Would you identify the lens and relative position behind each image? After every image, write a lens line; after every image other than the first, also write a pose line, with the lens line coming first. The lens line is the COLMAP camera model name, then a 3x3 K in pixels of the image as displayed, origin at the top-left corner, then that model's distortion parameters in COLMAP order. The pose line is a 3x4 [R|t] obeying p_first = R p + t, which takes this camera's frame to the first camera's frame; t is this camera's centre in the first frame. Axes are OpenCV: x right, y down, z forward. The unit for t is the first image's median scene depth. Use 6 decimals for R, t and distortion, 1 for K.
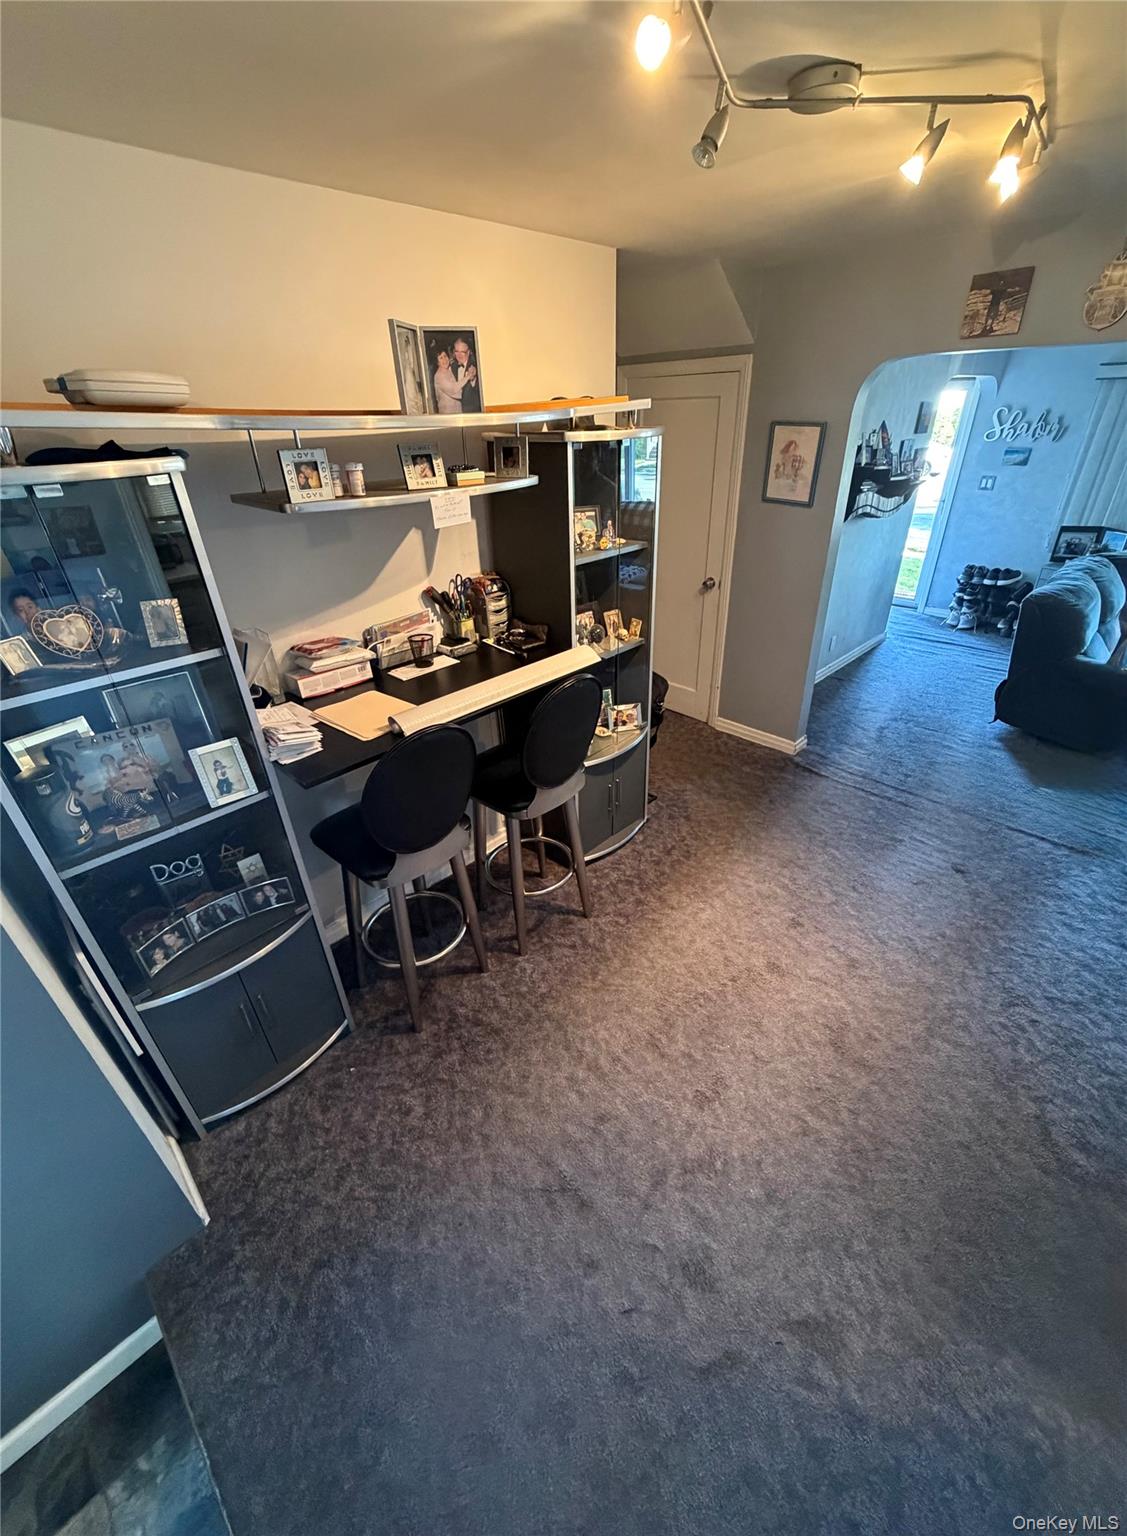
lens RADIAL K [[612.2, 0, 573.1], [0, 612.2, 765.7], [0, 0, 1]] dist [-0.005303, -0.000661]
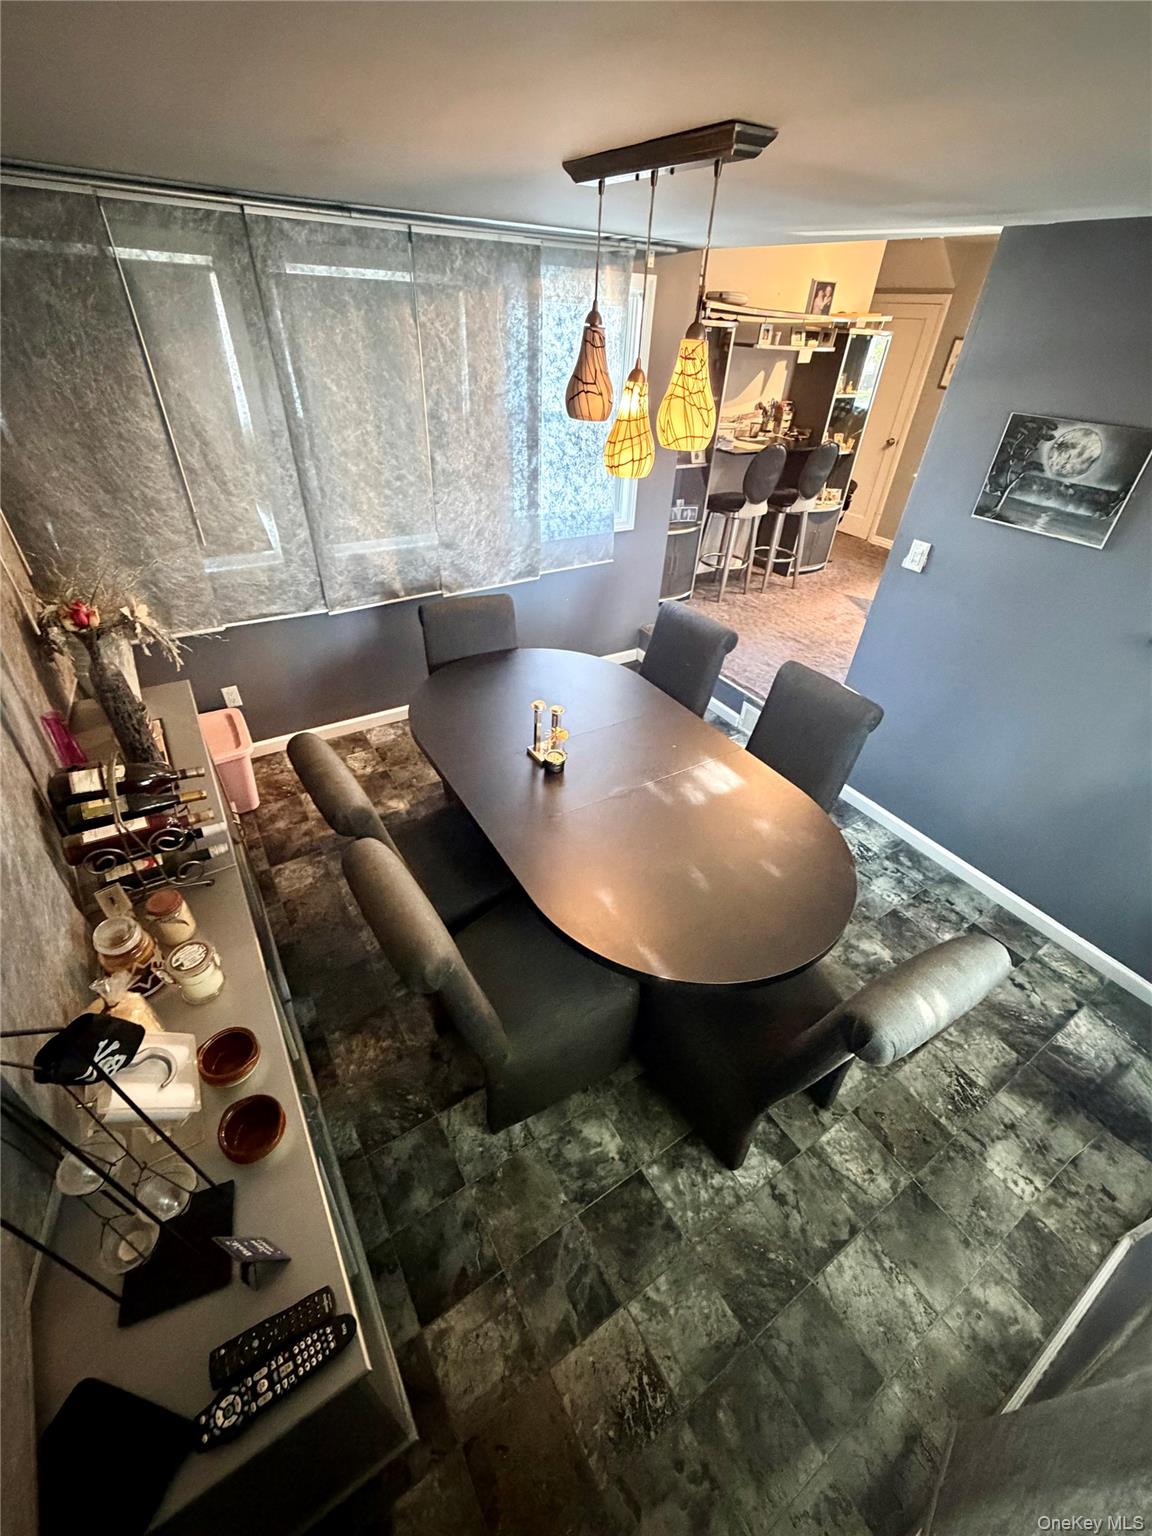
lens RADIAL K [[612.2, 0, 571.2], [0, 612.2, 772.0], [0, 0, 1]] dist [-0.005303, -0.000661]
pose [[0.970493, 0.192460, -0.145265, -0.316223], [-0.174755, 0.976487, 0.126226, 0.805556], [0.166143, -0.097115, 0.981308, -1.306622]]
